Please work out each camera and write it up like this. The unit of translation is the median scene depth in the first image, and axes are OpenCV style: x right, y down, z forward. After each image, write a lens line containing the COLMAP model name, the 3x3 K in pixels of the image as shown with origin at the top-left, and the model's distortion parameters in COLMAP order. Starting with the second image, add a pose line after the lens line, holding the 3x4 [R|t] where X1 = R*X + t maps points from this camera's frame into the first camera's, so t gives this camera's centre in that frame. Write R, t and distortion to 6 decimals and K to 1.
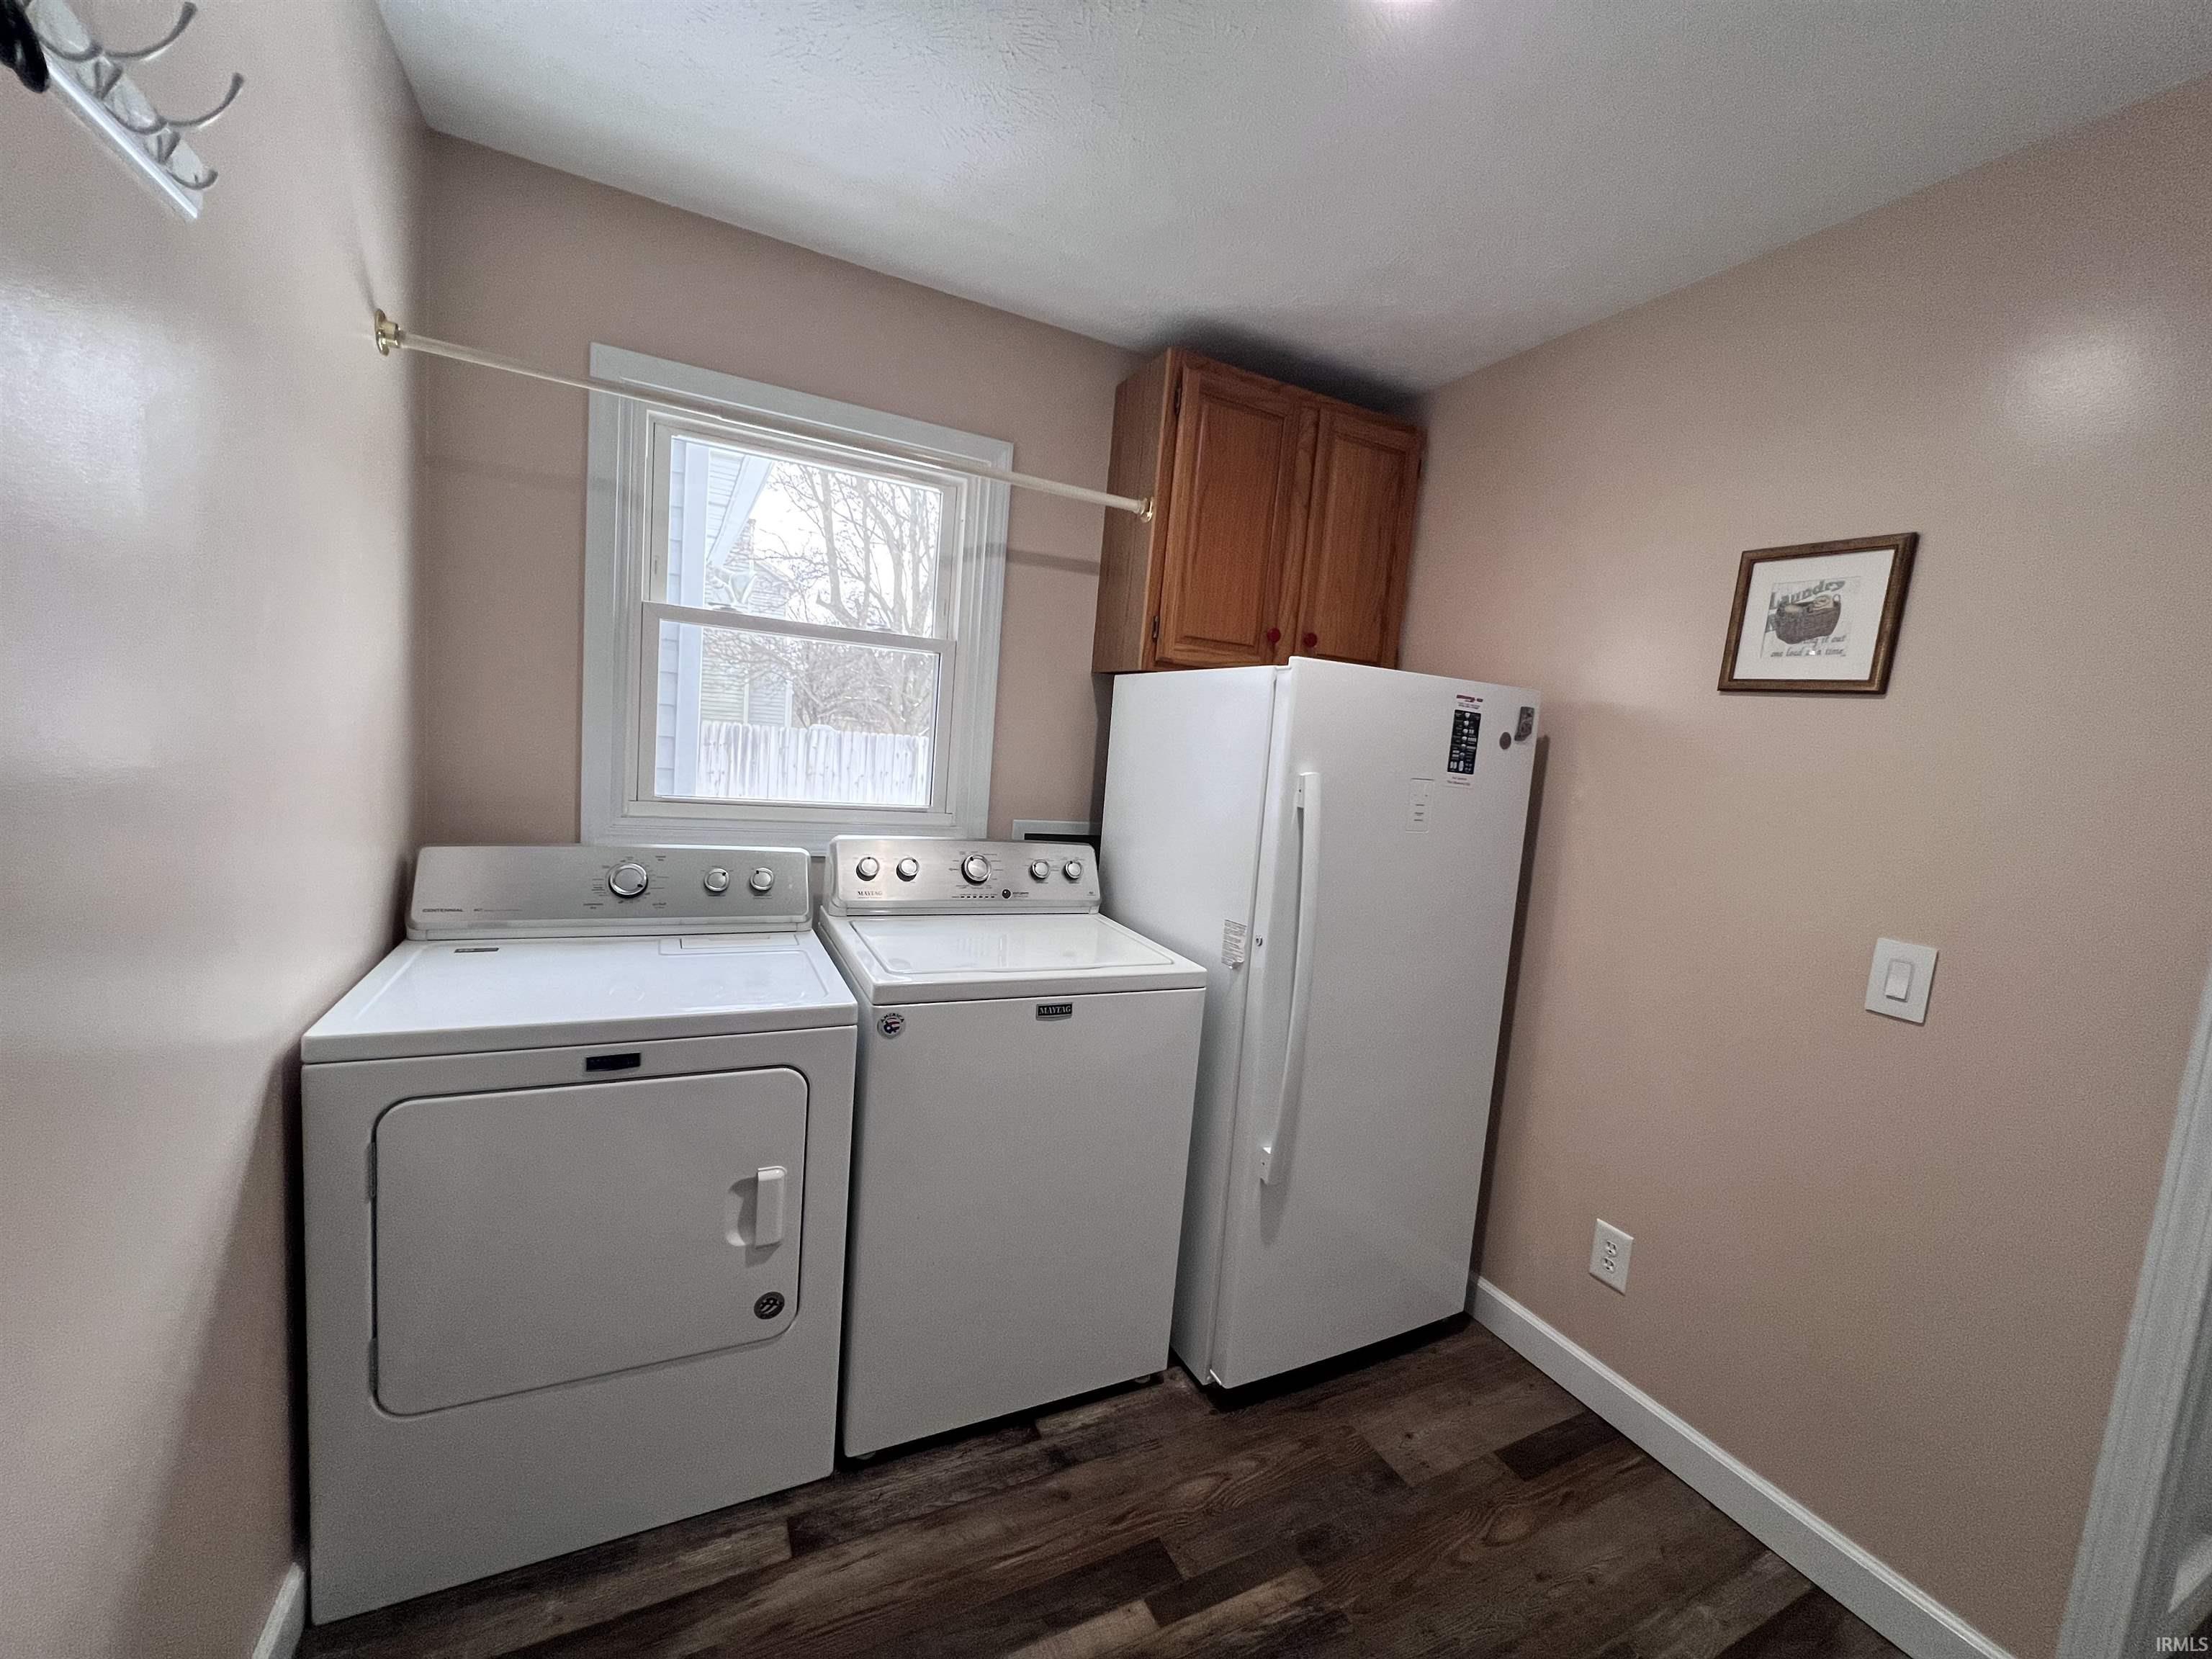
lens RADIAL K [[882.5, 0, 1106.0], [0, 882.5, 829.5], [0, 0, 1]] dist [-0.001758, -0.000197]
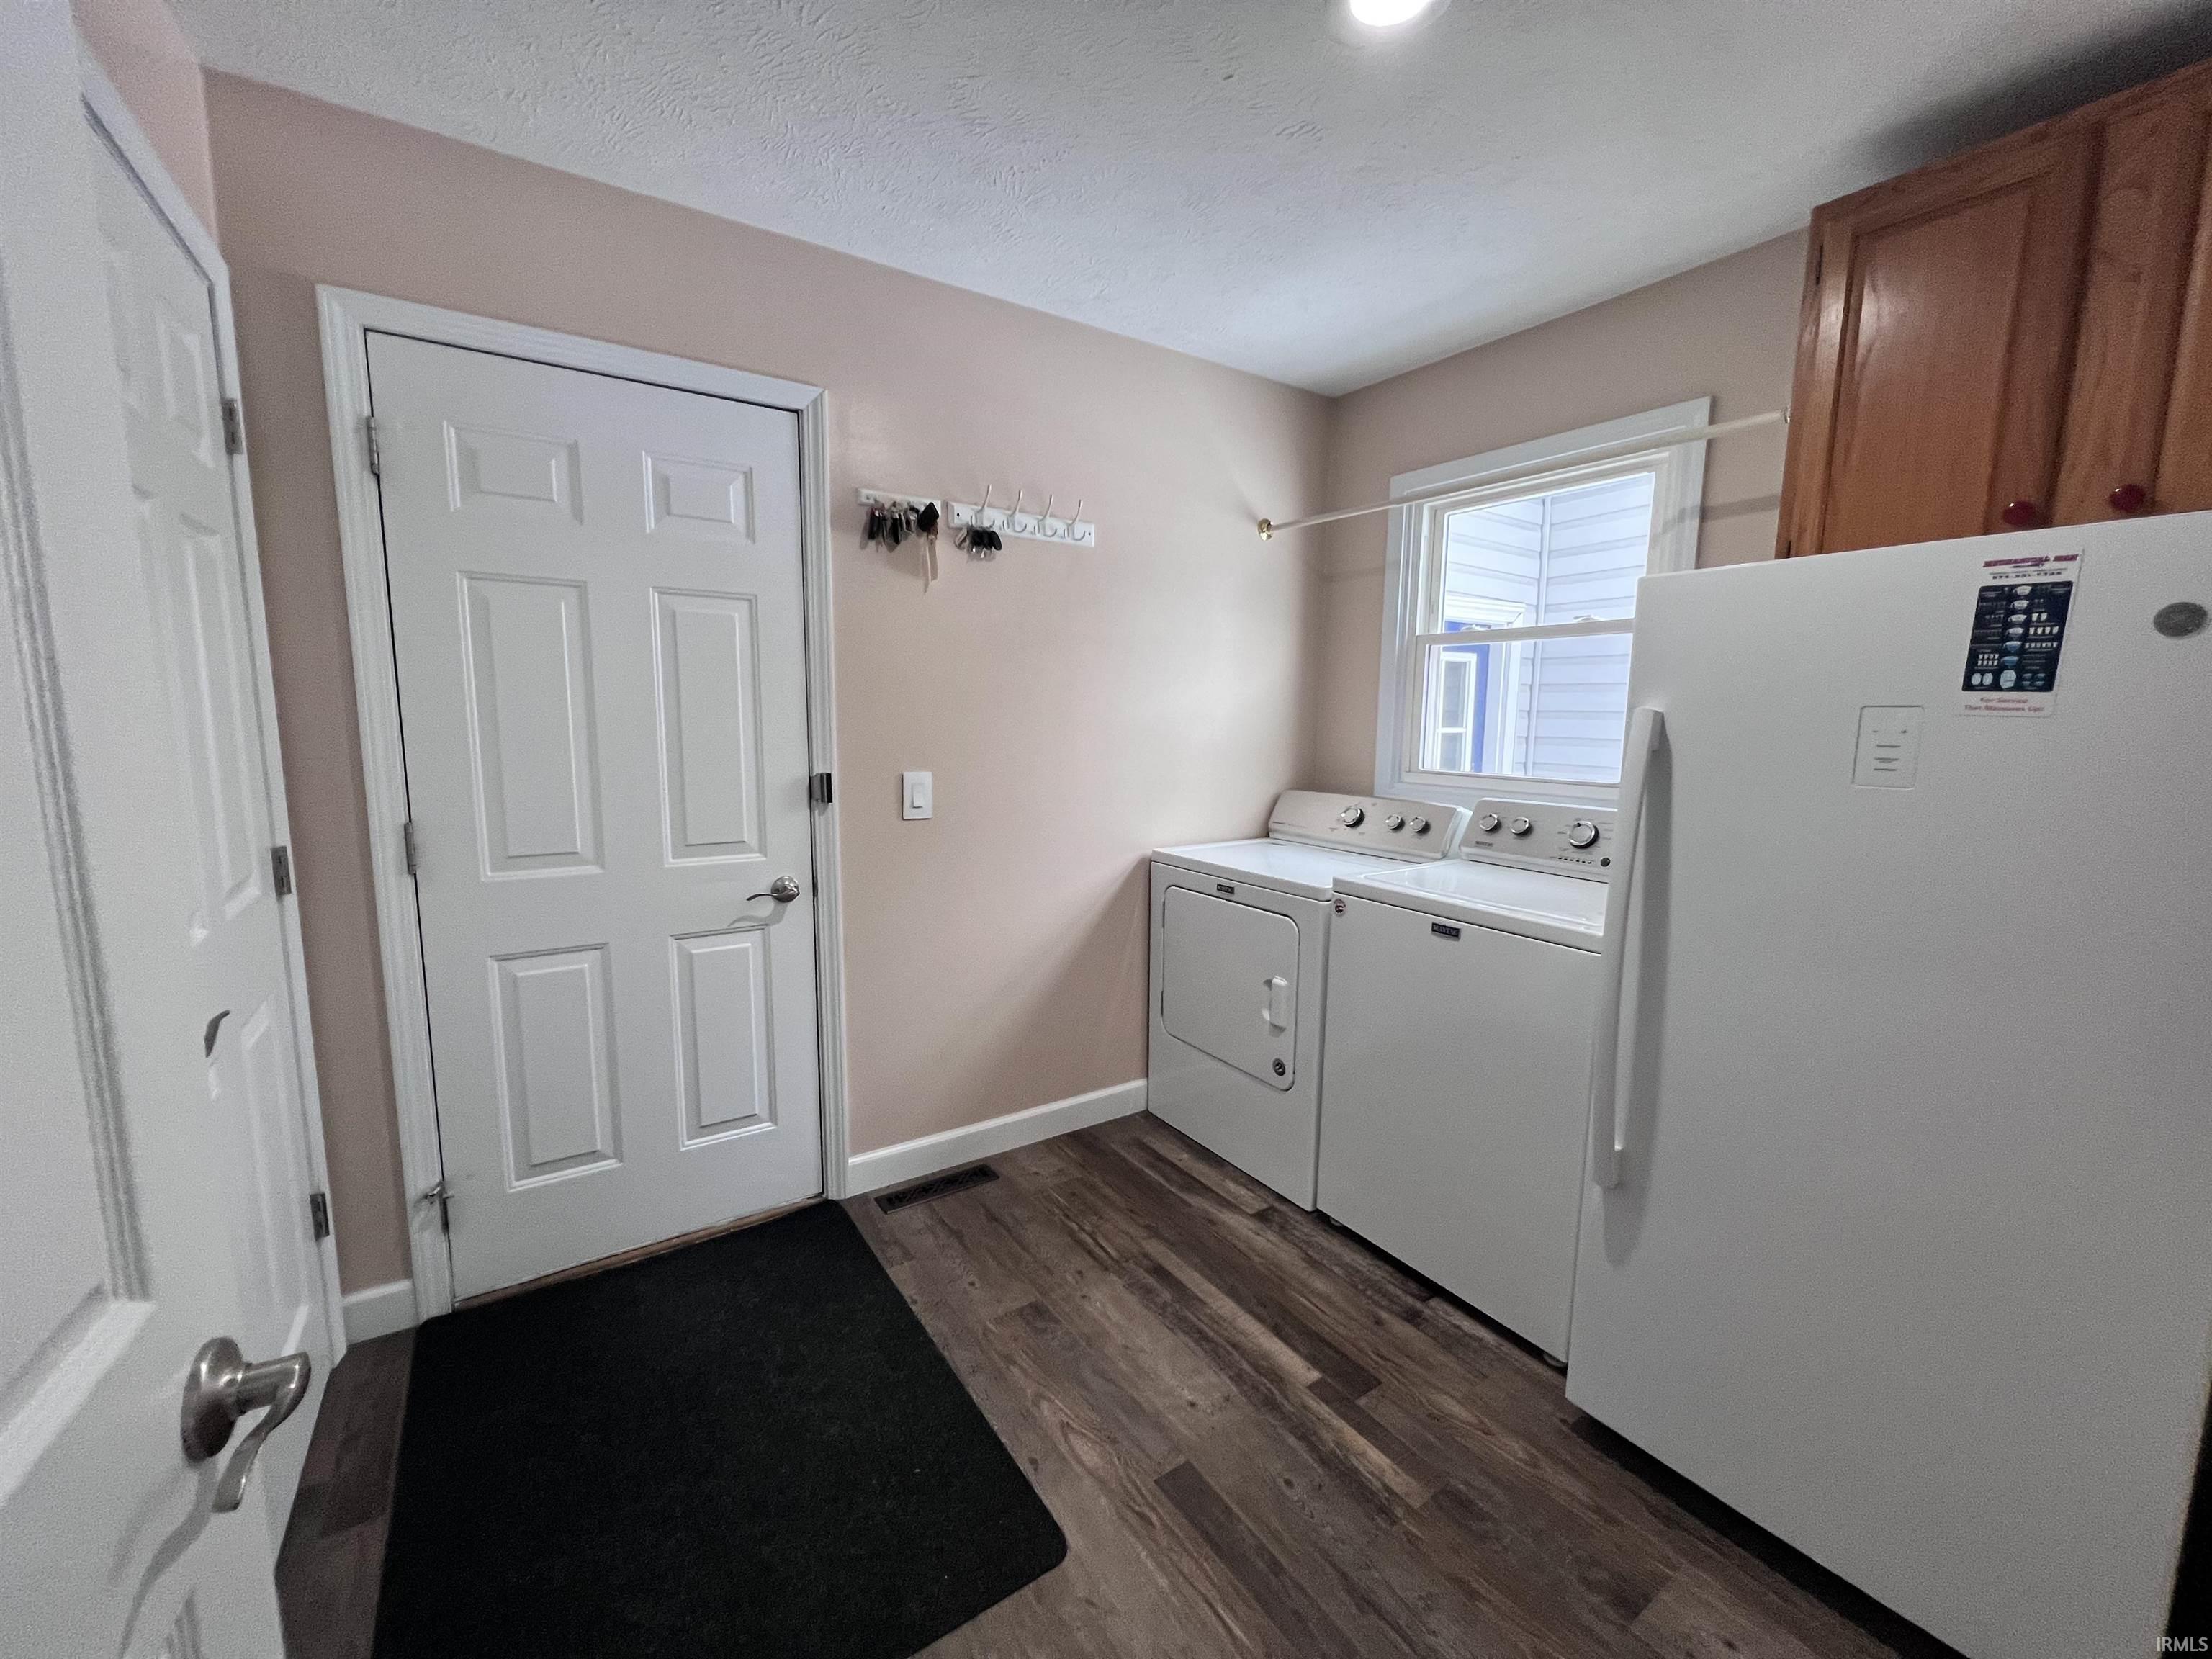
lens RADIAL K [[882.5, 0, 1106.0], [0, 882.5, 829.5], [0, 0, 1]] dist [-0.001758, -0.000197]
pose [[0.129210, 0.046001, -0.990550, 1.044185], [-0.107325, 0.993704, 0.032147, 0.083702], [0.985792, 0.102157, 0.133334, 0.391210]]
